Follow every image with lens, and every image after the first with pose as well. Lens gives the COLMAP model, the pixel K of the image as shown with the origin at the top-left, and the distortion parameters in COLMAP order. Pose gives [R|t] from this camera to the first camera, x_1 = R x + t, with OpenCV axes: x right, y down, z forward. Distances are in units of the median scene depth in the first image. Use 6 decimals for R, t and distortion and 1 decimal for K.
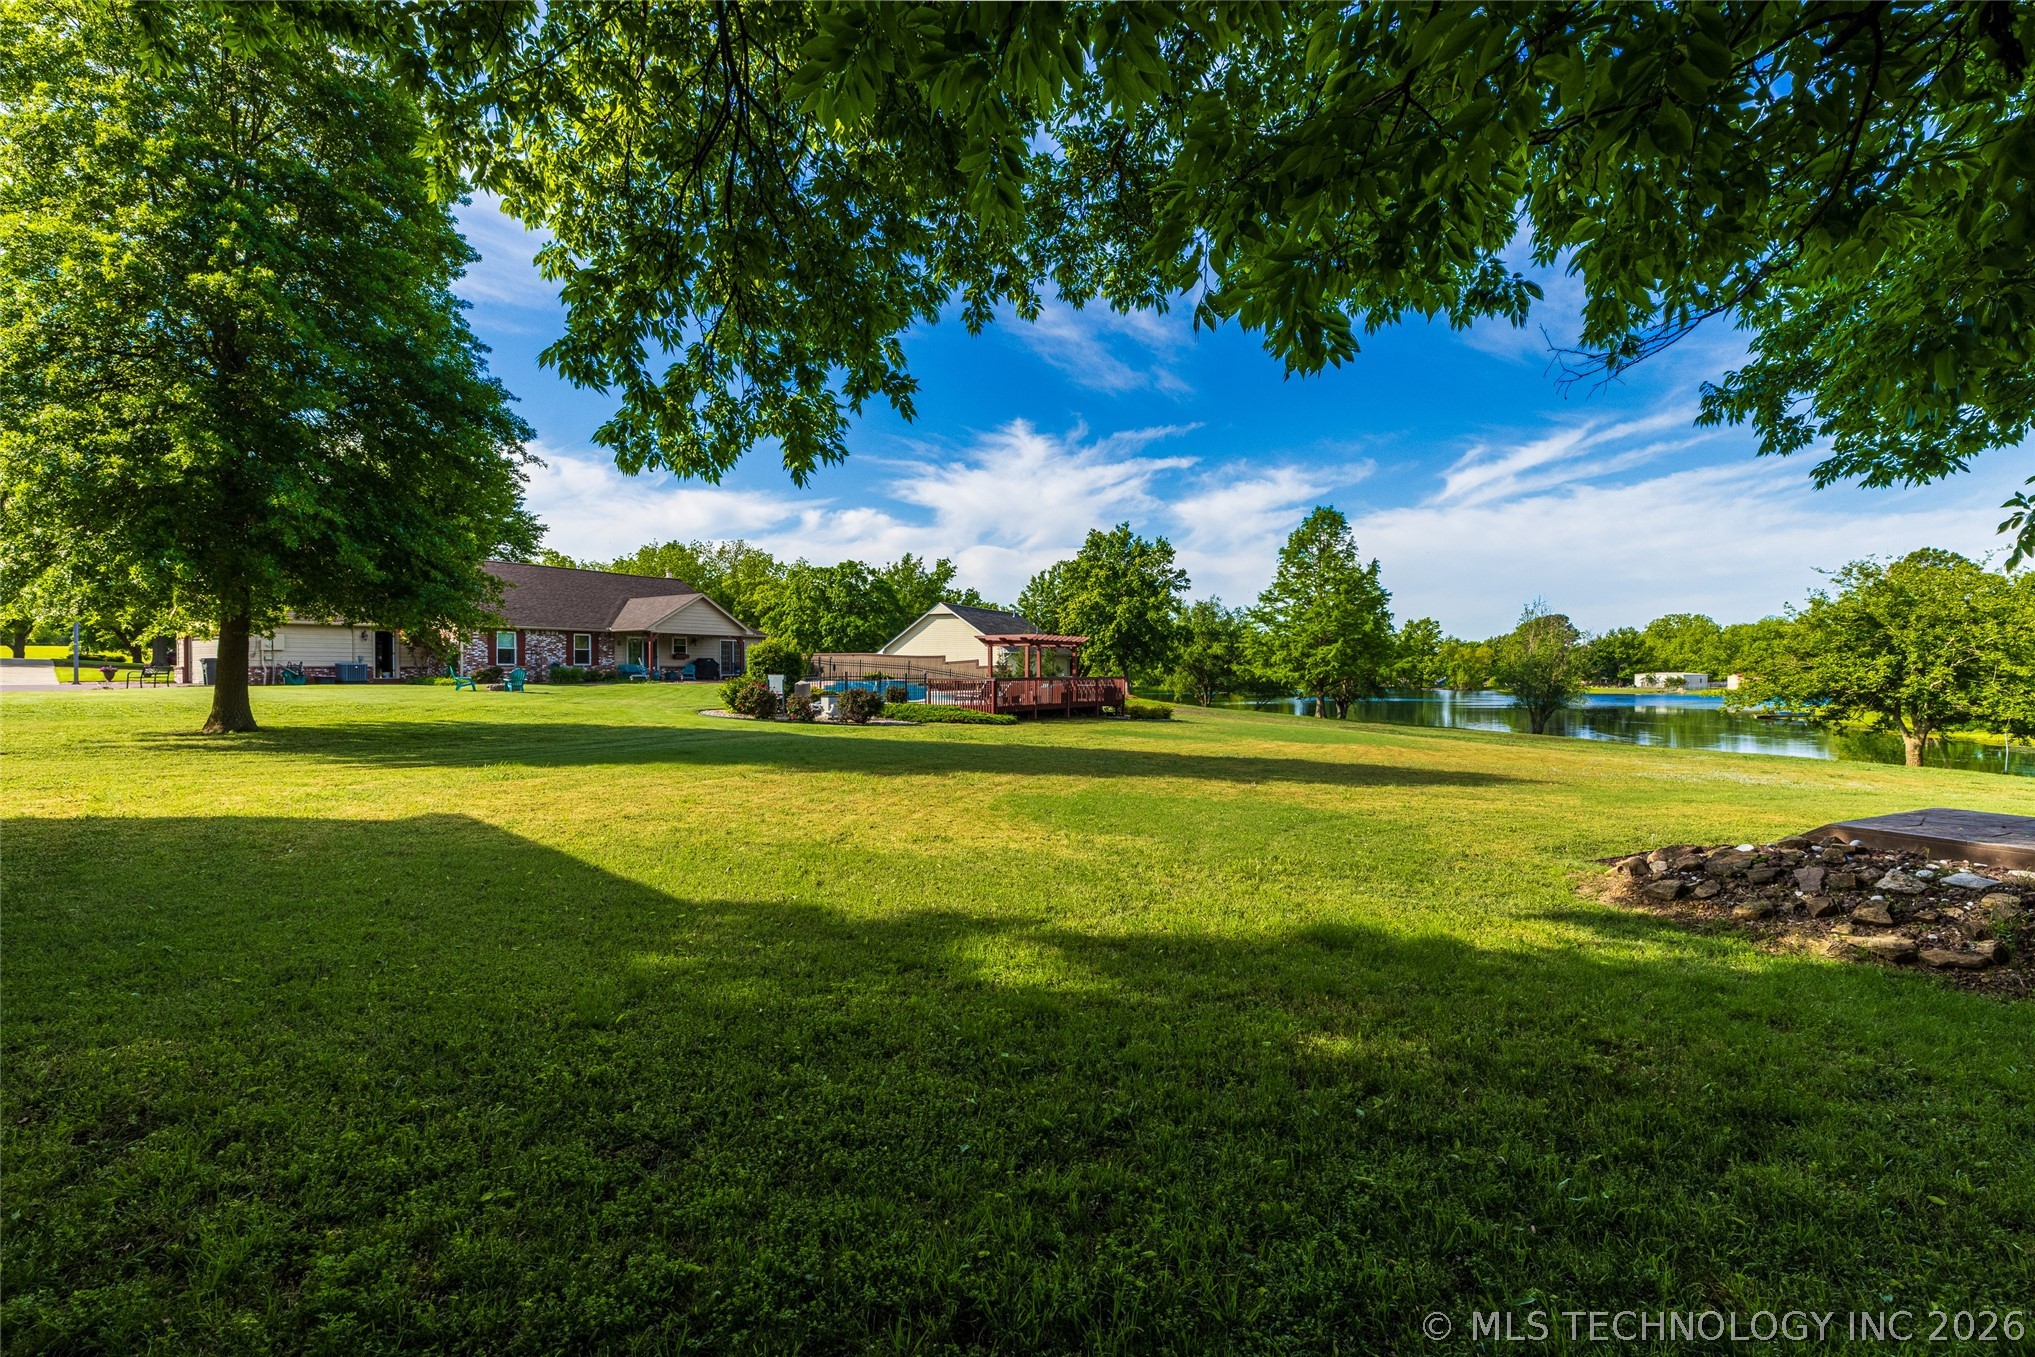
lens RADIAL K [[902.5, 0, 1014.0], [0, 902.5, 671.5], [0, 0, 1]] dist [0.001895, 0.000266]
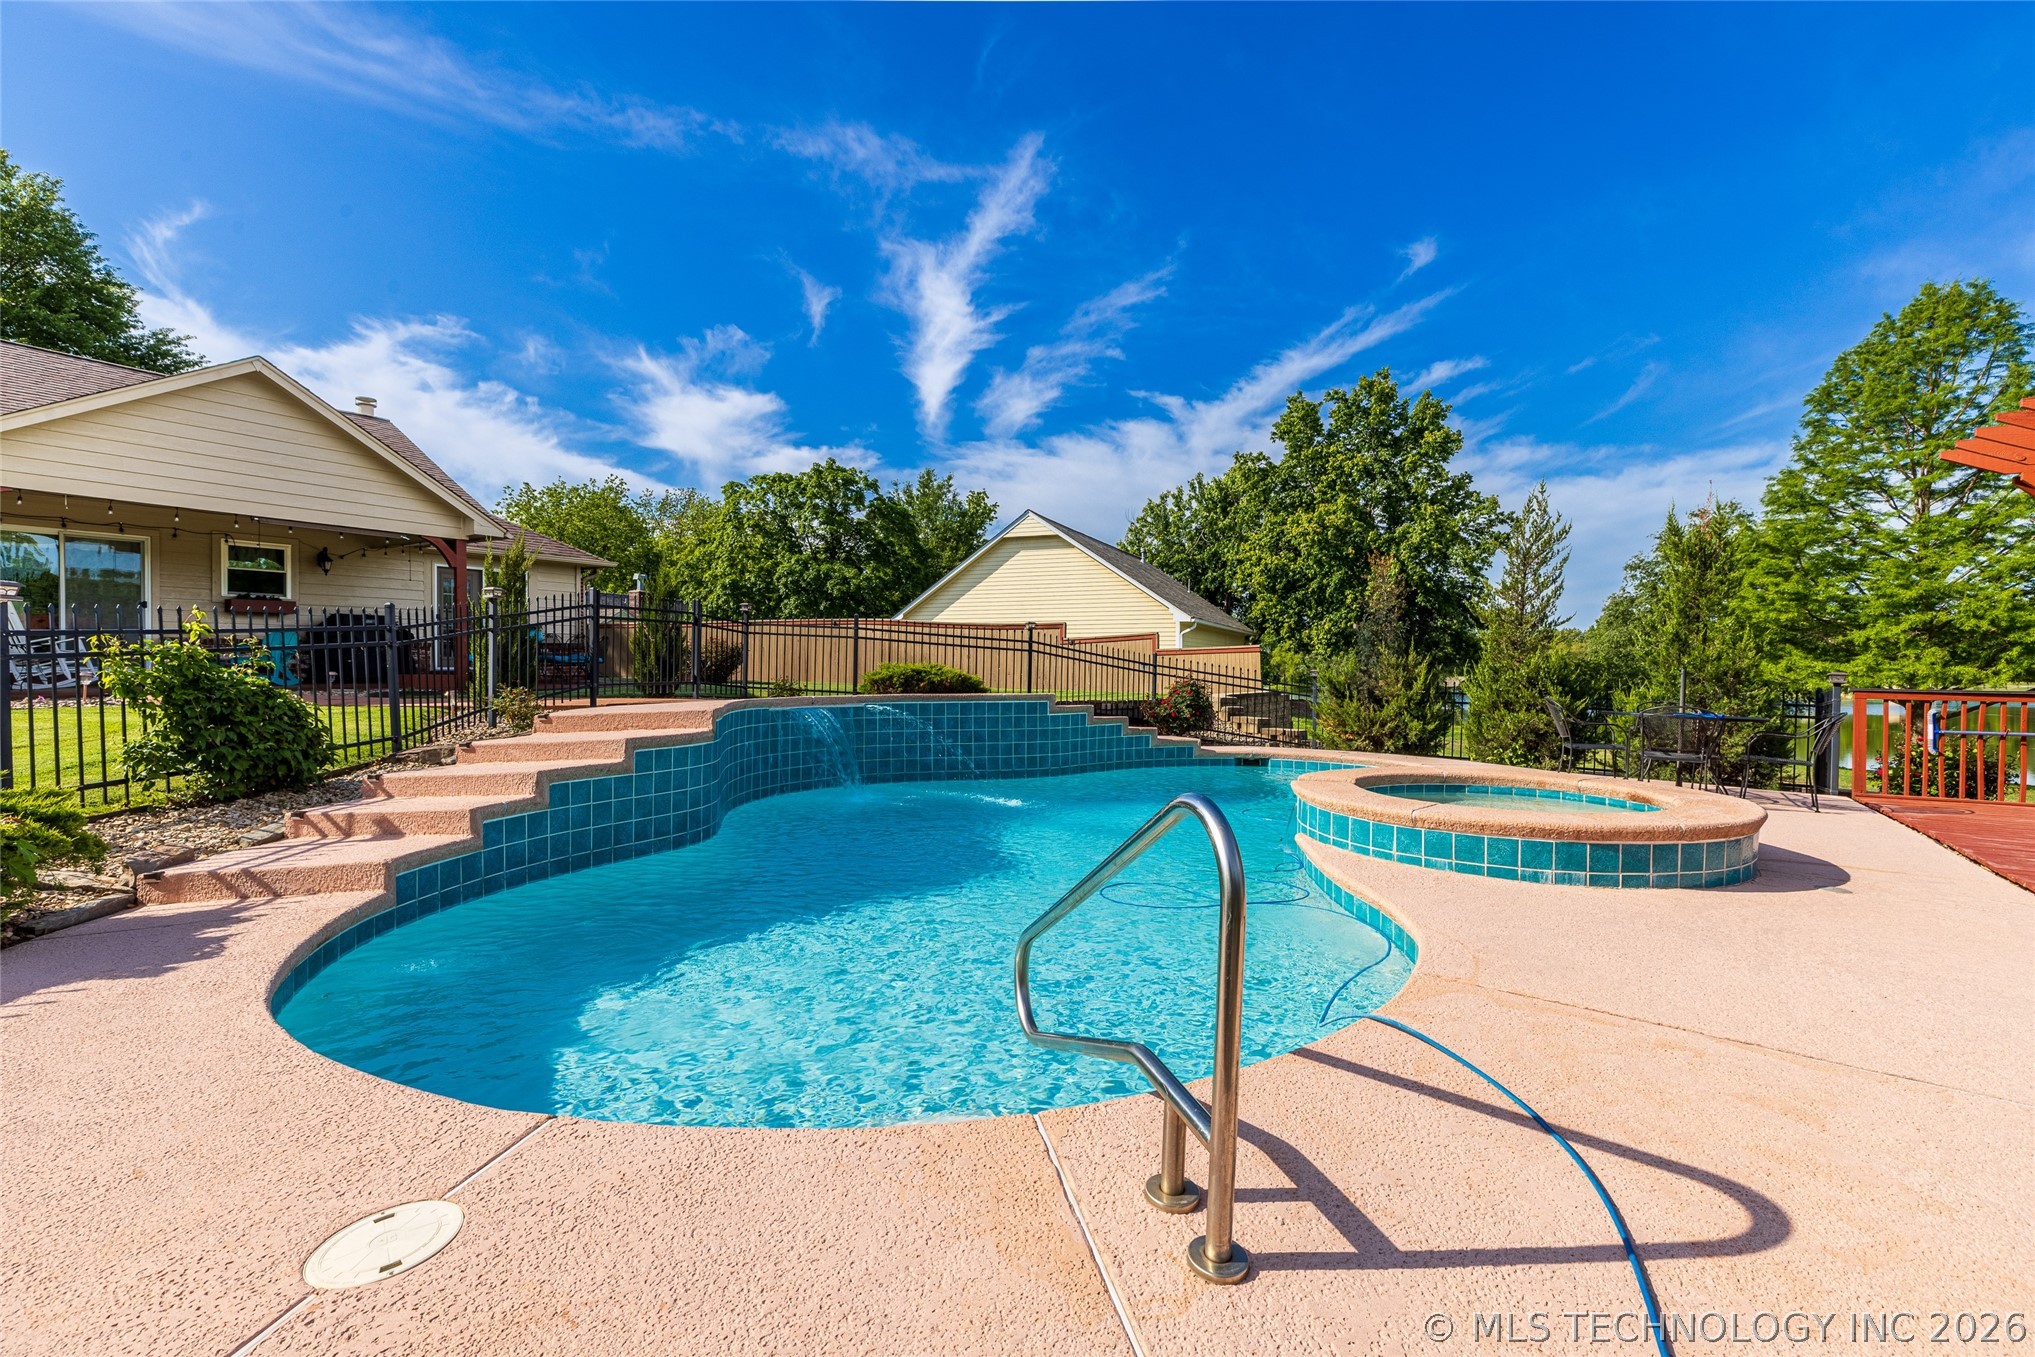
lens RADIAL K [[902.5, 0, 1014.0], [0, 902.5, 671.5], [0, 0, 1]] dist [0.001895, 0.000266]
pose [[0.999861, 0.004358, 0.016095, -0.080697], [-0.004425, 0.999982, 0.004157, 0.001574], [-0.016077, -0.004227, 0.999862, 0.455642]]
